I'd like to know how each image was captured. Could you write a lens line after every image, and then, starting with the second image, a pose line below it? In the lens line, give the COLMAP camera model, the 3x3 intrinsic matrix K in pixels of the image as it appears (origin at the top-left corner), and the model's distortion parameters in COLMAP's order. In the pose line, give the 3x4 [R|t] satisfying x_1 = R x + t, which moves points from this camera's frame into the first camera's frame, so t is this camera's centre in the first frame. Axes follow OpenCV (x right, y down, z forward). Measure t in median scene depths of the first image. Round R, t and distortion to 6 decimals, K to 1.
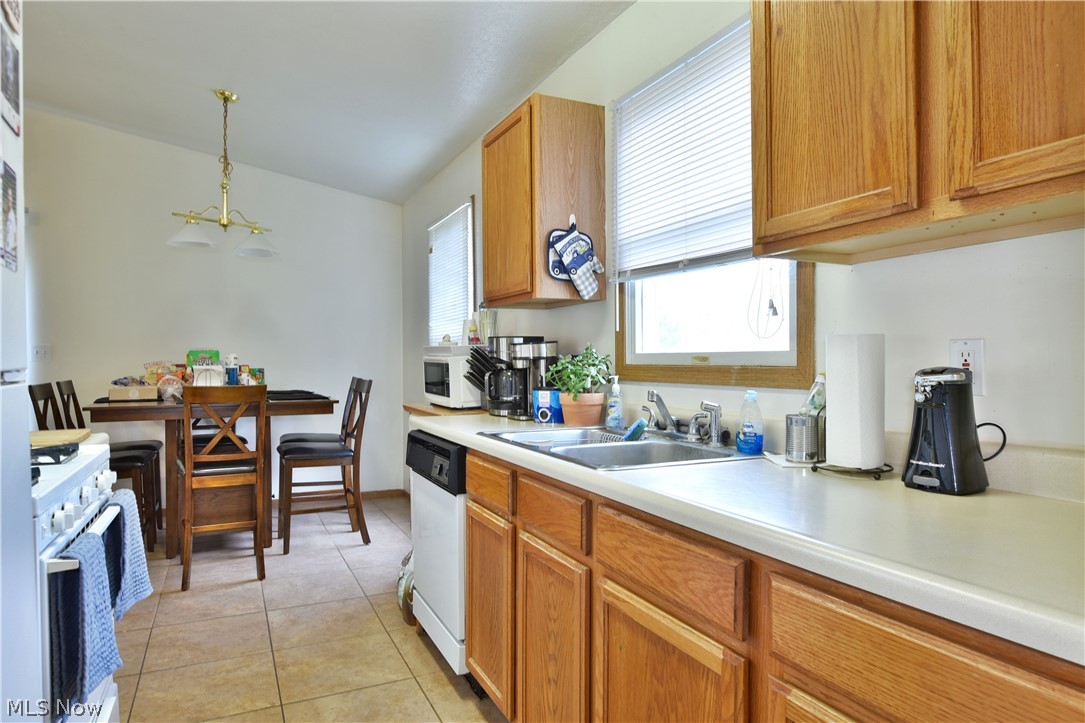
lens RADIAL K [[698.2, 0, 569.0], [0, 698.2, 365.3], [0, 0, 1]] dist [-0.029578, -0.000946]
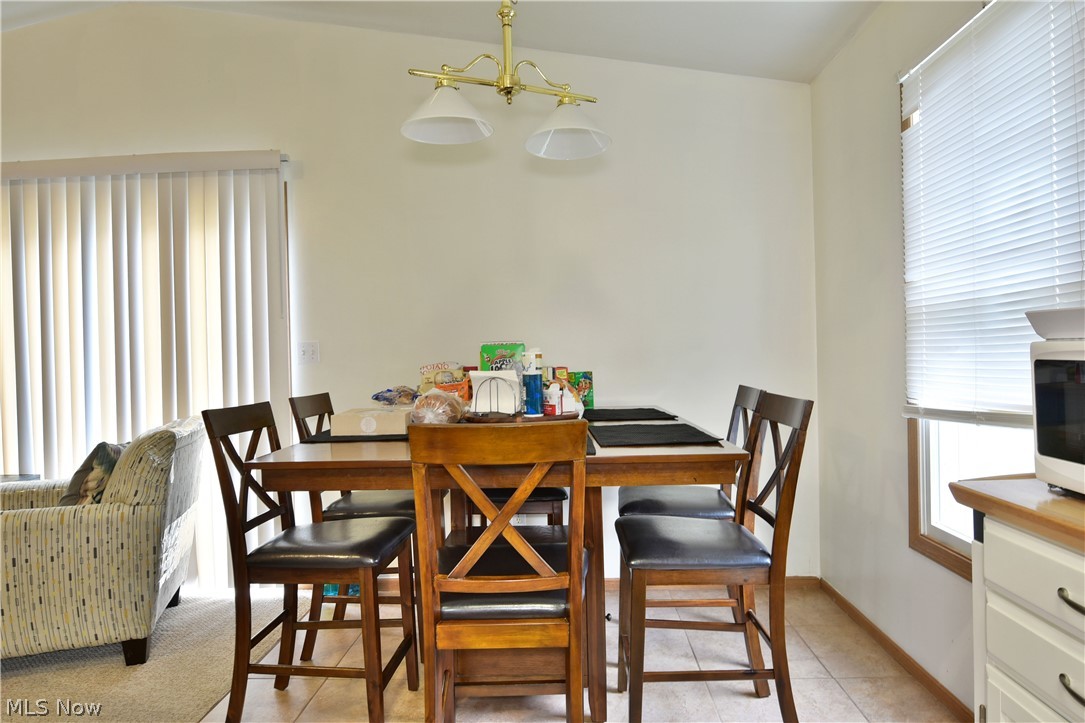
lens RADIAL K [[698.2, 0, 569.0], [0, 698.2, 365.3], [0, 0, 1]] dist [-0.029578, -0.000946]
pose [[0.893091, -0.012598, -0.449700, -0.219850], [0.017915, 0.999811, 0.007569, -0.006980], [0.449520, -0.014816, 0.893148, 0.533122]]
